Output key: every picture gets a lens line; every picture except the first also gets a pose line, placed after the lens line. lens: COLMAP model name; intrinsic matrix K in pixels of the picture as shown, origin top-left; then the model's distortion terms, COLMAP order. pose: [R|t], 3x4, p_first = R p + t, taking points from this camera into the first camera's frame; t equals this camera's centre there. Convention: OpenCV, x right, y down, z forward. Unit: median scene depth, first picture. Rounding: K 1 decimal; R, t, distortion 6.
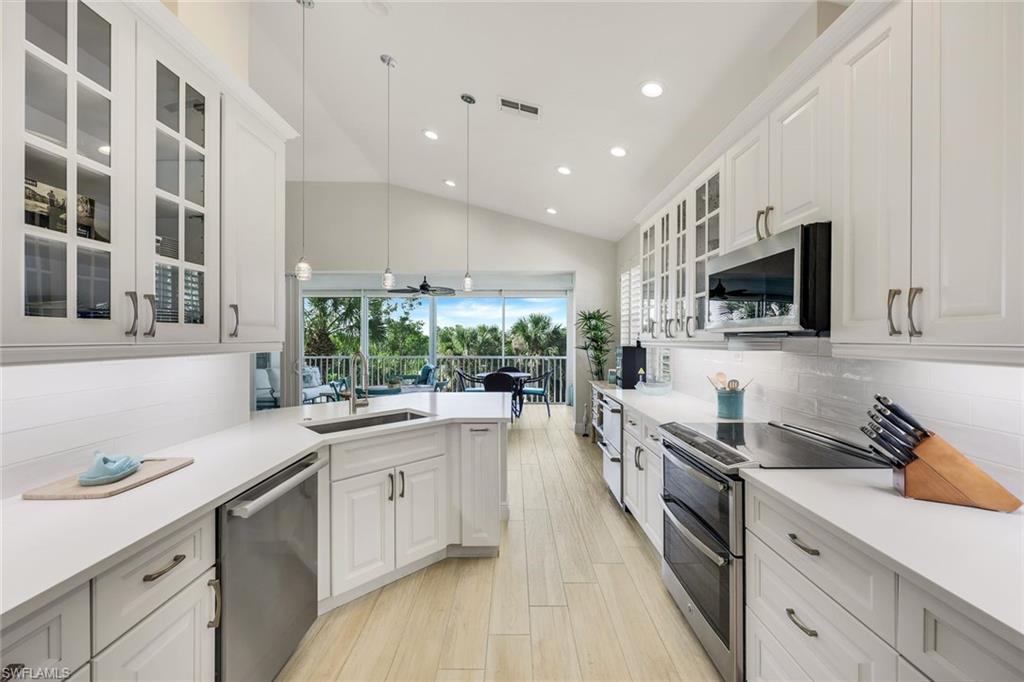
lens RADIAL K [[412.6, 0, 513.6], [0, 412.6, 338.6], [0, 0, 1]] dist [-0.020730, -0.000303]
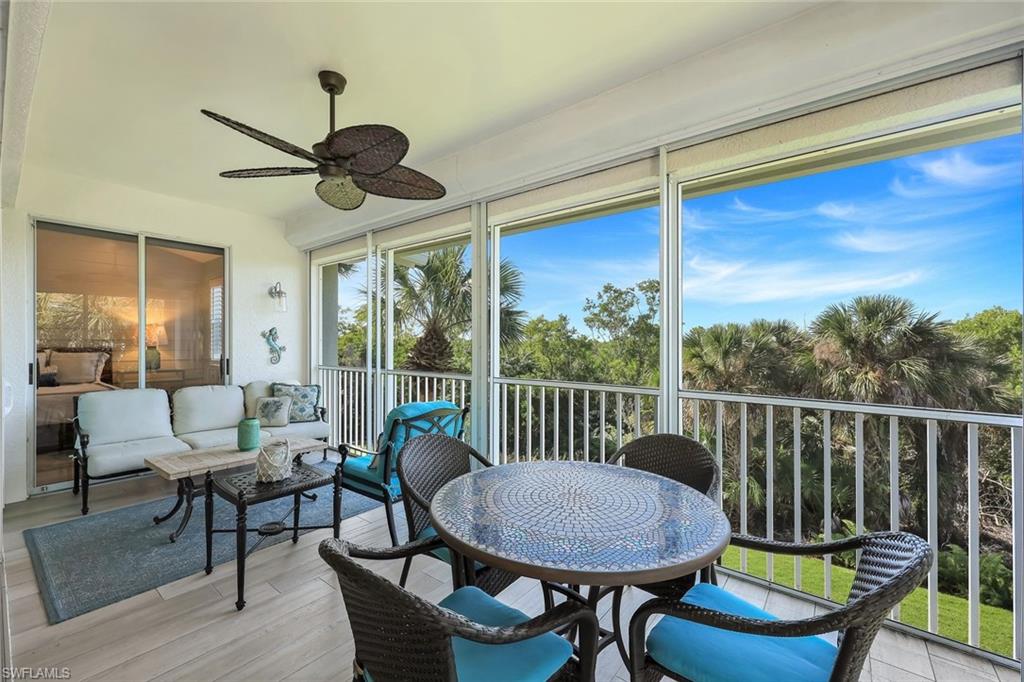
lens RADIAL K [[428.3, 0, 513.2], [0, 428.3, 344.3], [0, 0, 1]] dist [0.000966, -0.000001]
pose [[0.802500, 0.008248, -0.596595, 0.014458], [-0.008254, 0.999962, 0.002722, 0.004382], [0.596595, 0.002740, 0.802538, 0.280038]]
